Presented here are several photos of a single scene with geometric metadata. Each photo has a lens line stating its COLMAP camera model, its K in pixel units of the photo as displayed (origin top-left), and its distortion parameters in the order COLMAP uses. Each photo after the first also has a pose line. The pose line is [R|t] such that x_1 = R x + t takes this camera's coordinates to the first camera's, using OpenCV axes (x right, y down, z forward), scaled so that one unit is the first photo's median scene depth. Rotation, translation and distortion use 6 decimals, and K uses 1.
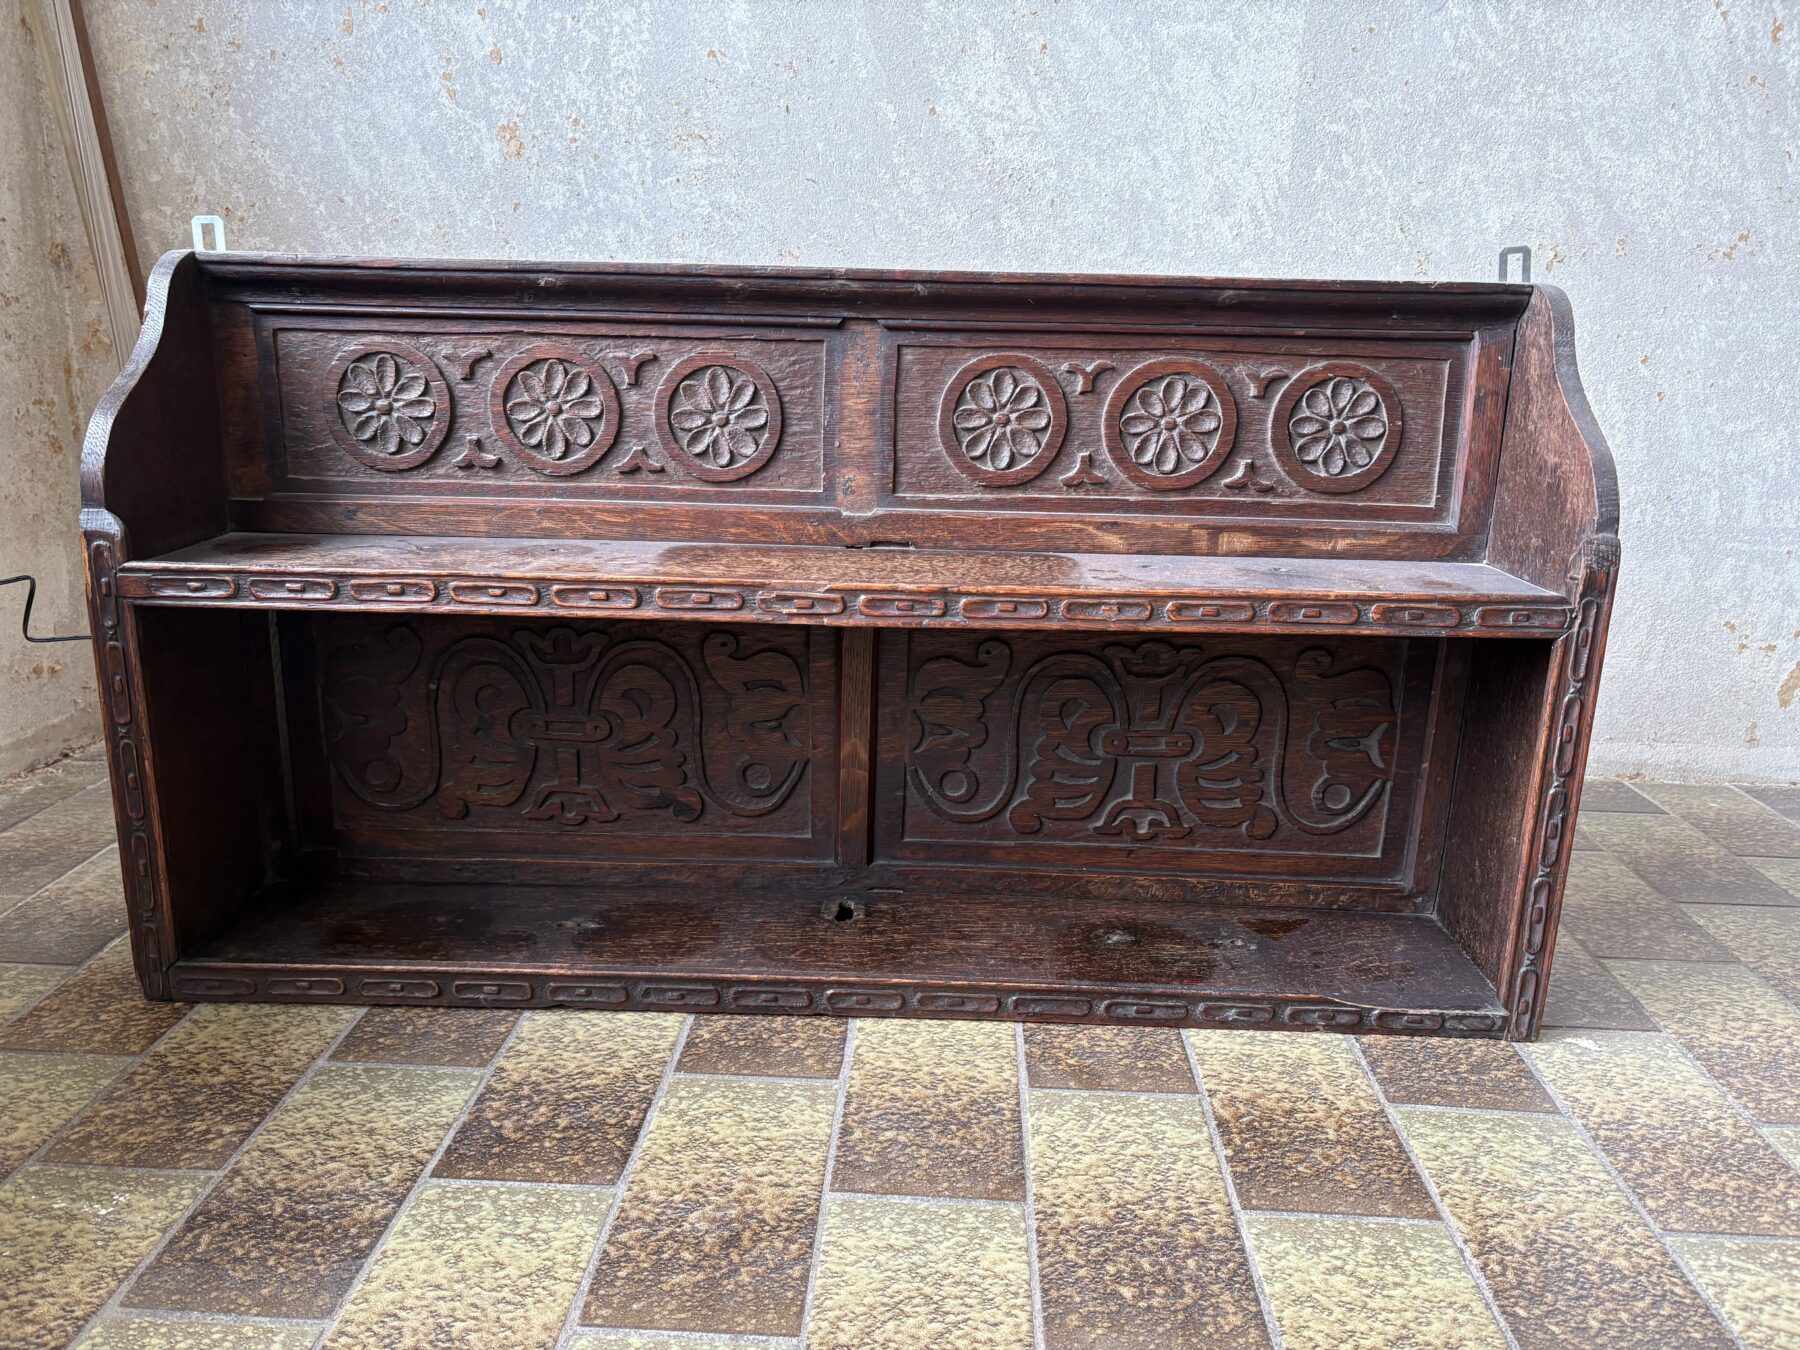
lens RADIAL K [[1377.6, 0, 895.8], [0, 1377.6, 673.8], [0, 0, 1]] dist [0.037736, -0.053641]
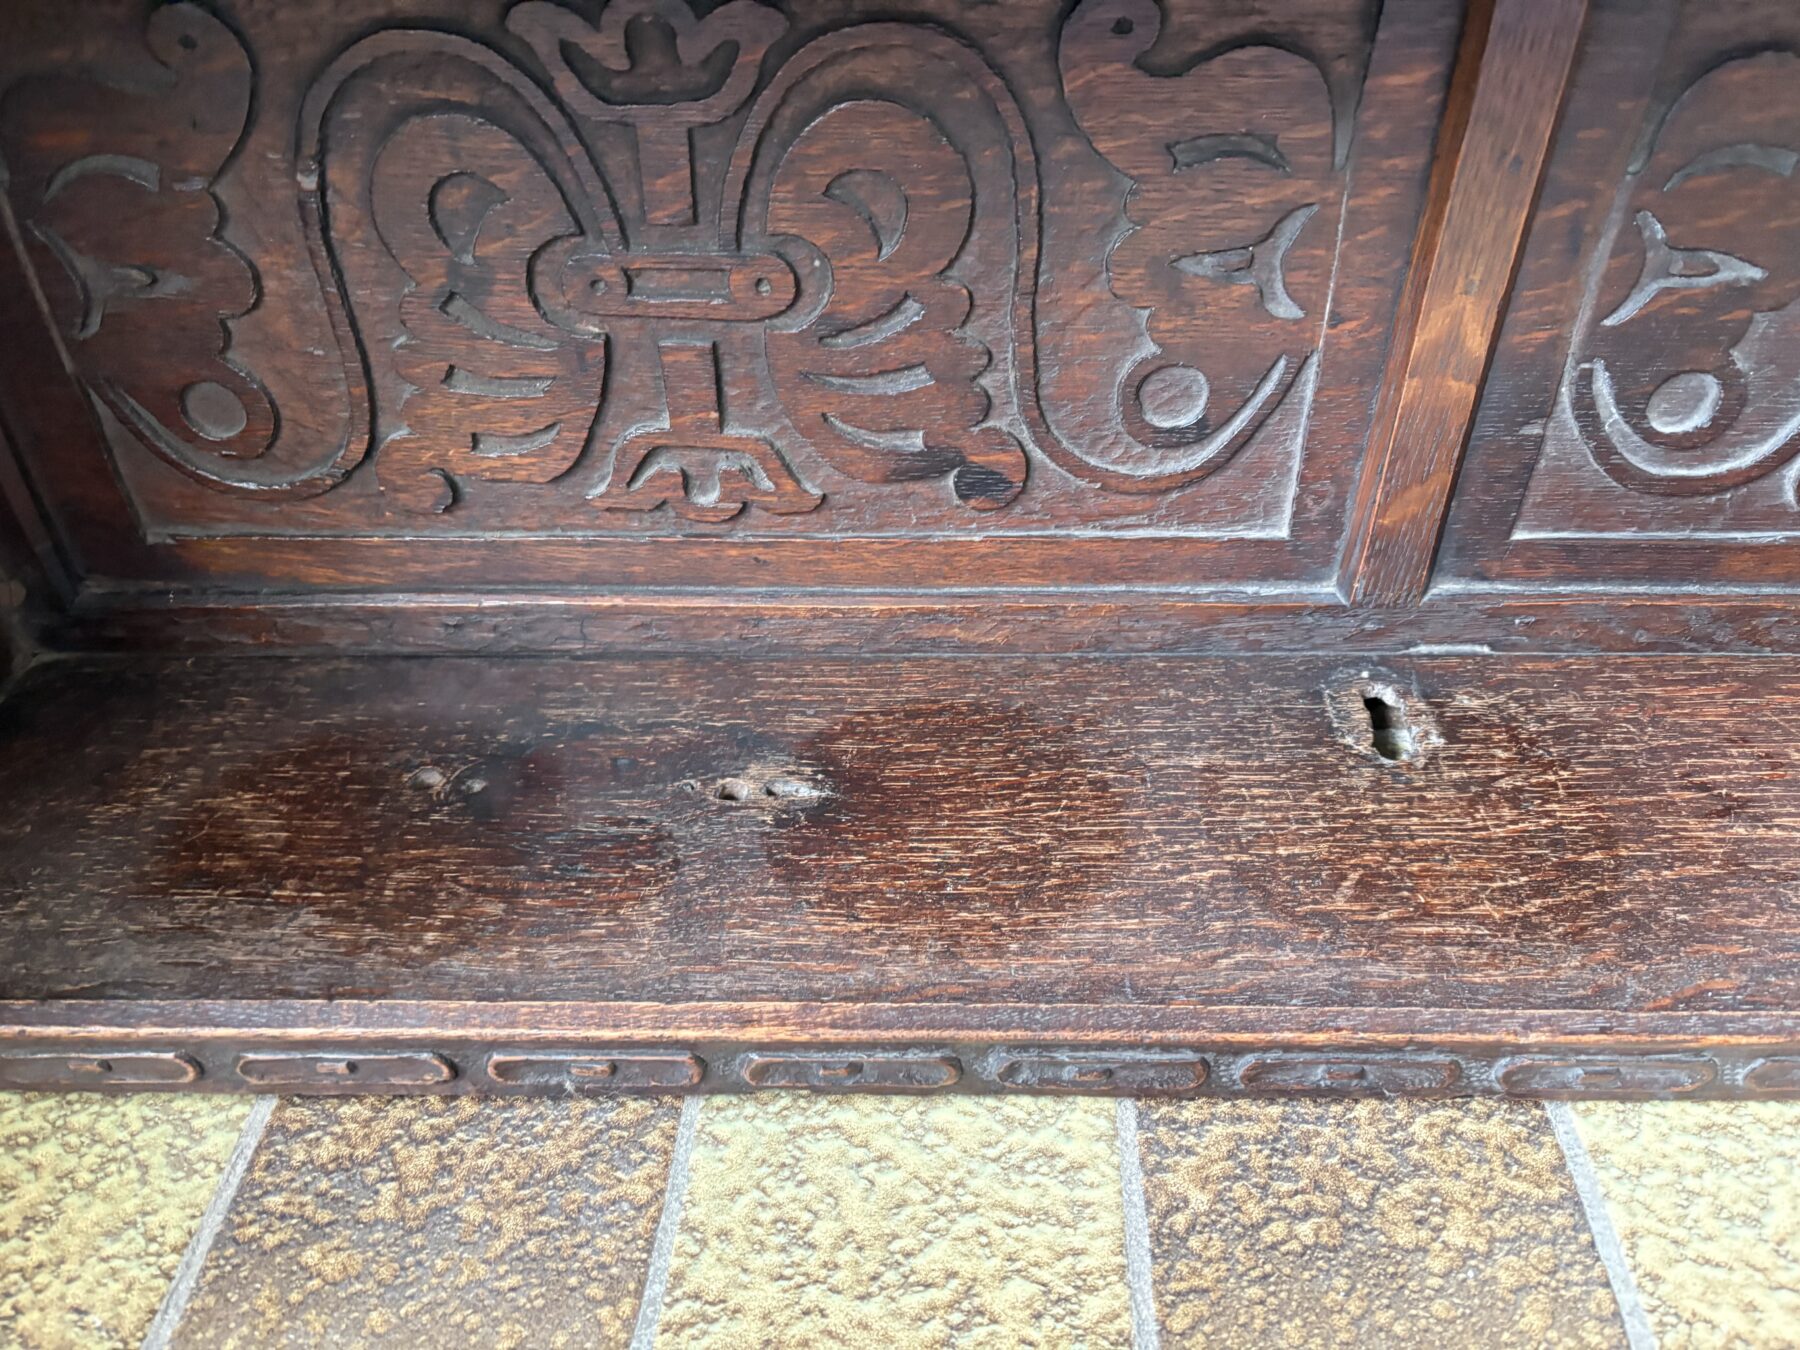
lens RADIAL K [[1377.6, 0, 899.4], [0, 1377.6, 667.9], [0, 0, 1]] dist [0.037736, -0.053641]
pose [[0.999565, -0.025414, -0.014991, -0.187356], [0.029248, 0.920463, 0.389734, -0.011213], [0.003894, -0.390003, 0.920805, 0.650901]]
